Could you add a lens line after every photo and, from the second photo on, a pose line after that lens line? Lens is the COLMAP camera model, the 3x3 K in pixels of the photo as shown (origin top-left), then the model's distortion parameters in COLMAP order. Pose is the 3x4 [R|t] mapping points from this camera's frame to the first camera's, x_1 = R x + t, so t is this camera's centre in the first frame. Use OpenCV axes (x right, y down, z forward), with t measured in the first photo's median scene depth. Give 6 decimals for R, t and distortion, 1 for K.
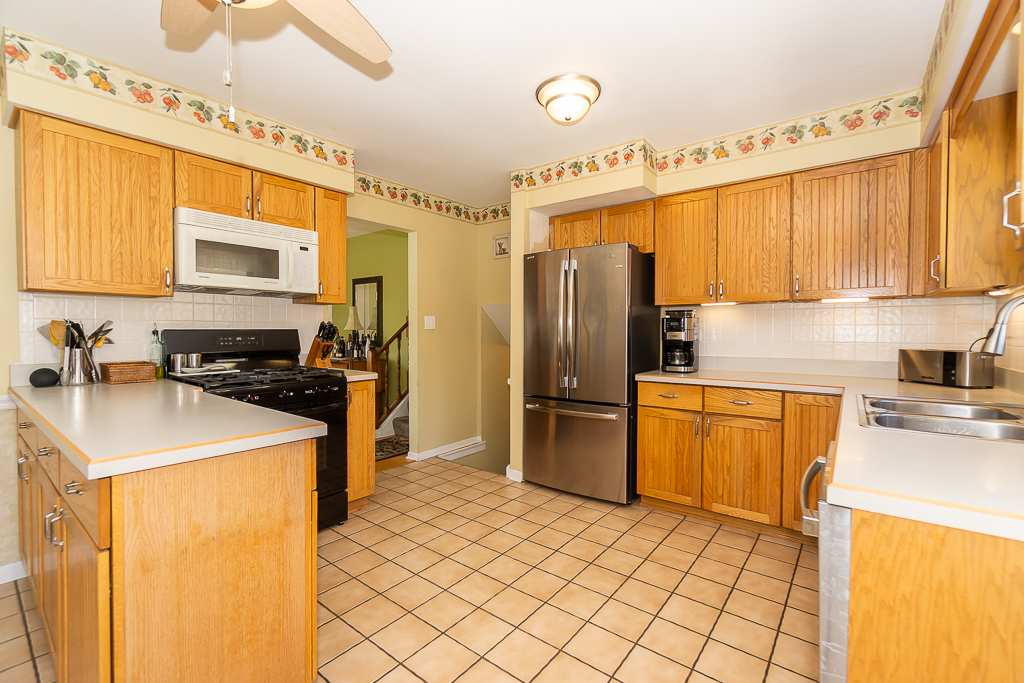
lens RADIAL K [[444.6, 0, 516.4], [0, 444.6, 343.5], [0, 0, 1]] dist [-0.001199, 0.000182]
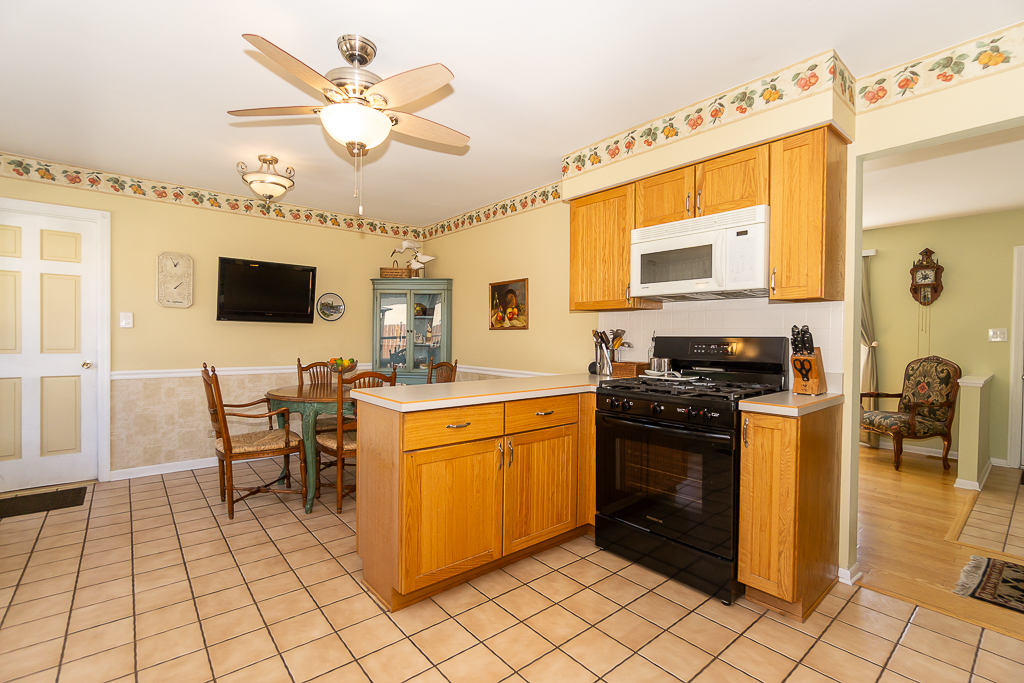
lens RADIAL K [[477.4, 0, 496.9], [0, 477.4, 341.0], [0, 0, 1]] dist [0.016336, -0.001223]
pose [[-0.230443, 0.008383, -0.973050, 0.462145], [-0.038998, 0.999080, 0.017843, -0.023450], [0.972304, 0.042059, -0.229904, 0.813647]]
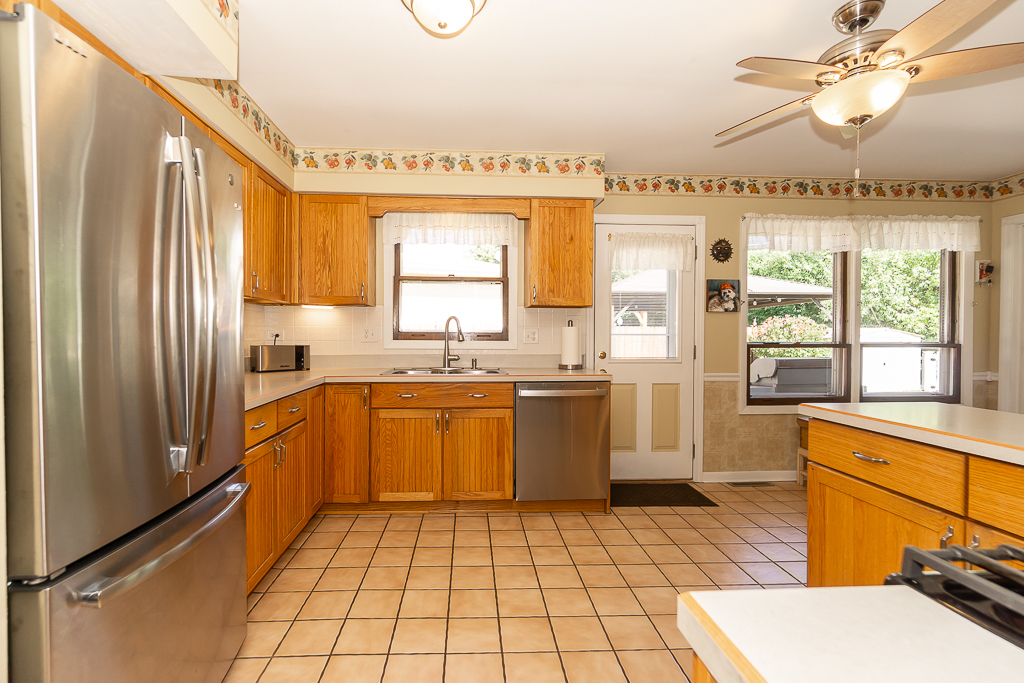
lens RADIAL K [[449.8, 0, 475.6], [0, 449.8, 339.6], [0, 0, 1]] dist [0.001818, 0.000272]
pose [[-0.635384, -0.009597, 0.772137, -0.416887], [0.018074, 0.999464, 0.027296, -0.025885], [-0.771985, 0.031299, -0.634870, 1.263131]]
